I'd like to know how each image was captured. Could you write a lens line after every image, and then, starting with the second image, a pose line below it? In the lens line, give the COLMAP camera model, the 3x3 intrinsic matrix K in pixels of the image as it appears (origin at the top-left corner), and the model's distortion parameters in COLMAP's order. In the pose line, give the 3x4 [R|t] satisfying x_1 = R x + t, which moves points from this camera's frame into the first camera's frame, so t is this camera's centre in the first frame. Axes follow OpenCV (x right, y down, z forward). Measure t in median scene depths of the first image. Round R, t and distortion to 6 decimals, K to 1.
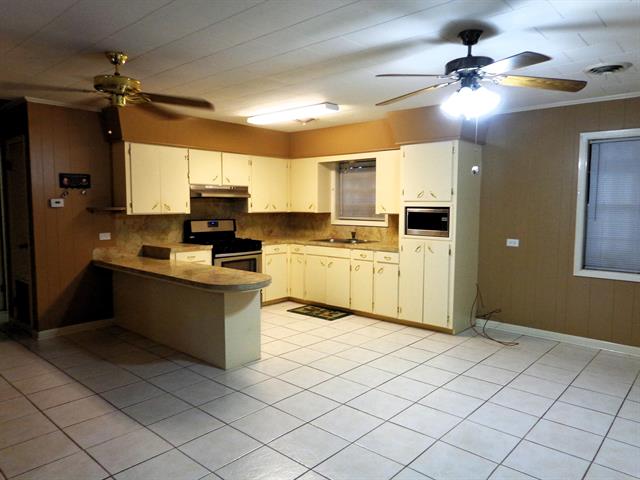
lens RADIAL K [[447.8, 0, 320.0], [0, 447.8, 241.7], [0, 0, 1]] dist [-0.005027, 0.001078]
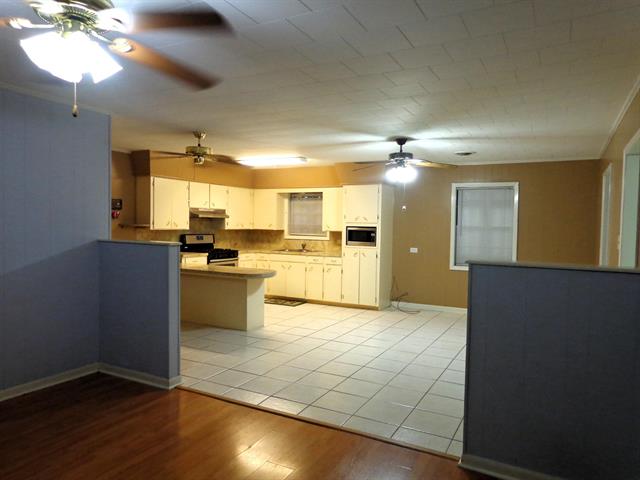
lens RADIAL K [[450.4, 0, 321.2], [0, 450.4, 239.5], [0, 0, 1]] dist [0.000638, 0.000356]
pose [[0.970491, 0.004893, 0.241088, -0.251450], [0.006188, 0.998960, -0.045183, 0.032802], [-0.241058, 0.045341, 0.969451, -0.428081]]
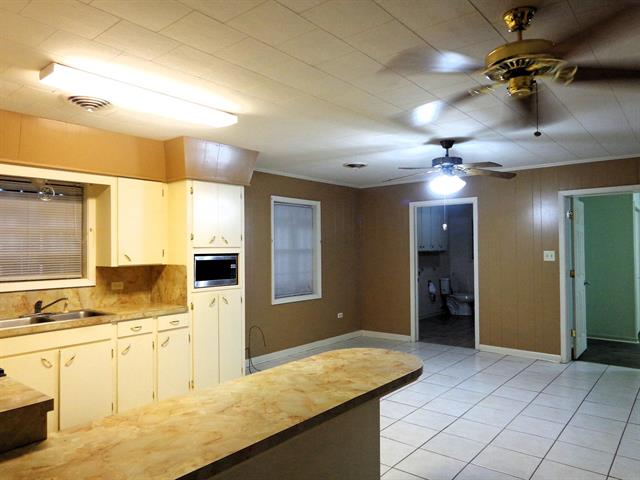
lens RADIAL K [[450.4, 0, 321.1], [0, 450.4, 238.7], [0, 0, 1]] dist [0.000638, 0.000356]
pose [[-0.047831, 0.018411, 0.998686, -0.643924], [0.094946, 0.995387, -0.013803, -0.073094], [-0.994333, 0.094161, -0.049359, 0.806783]]
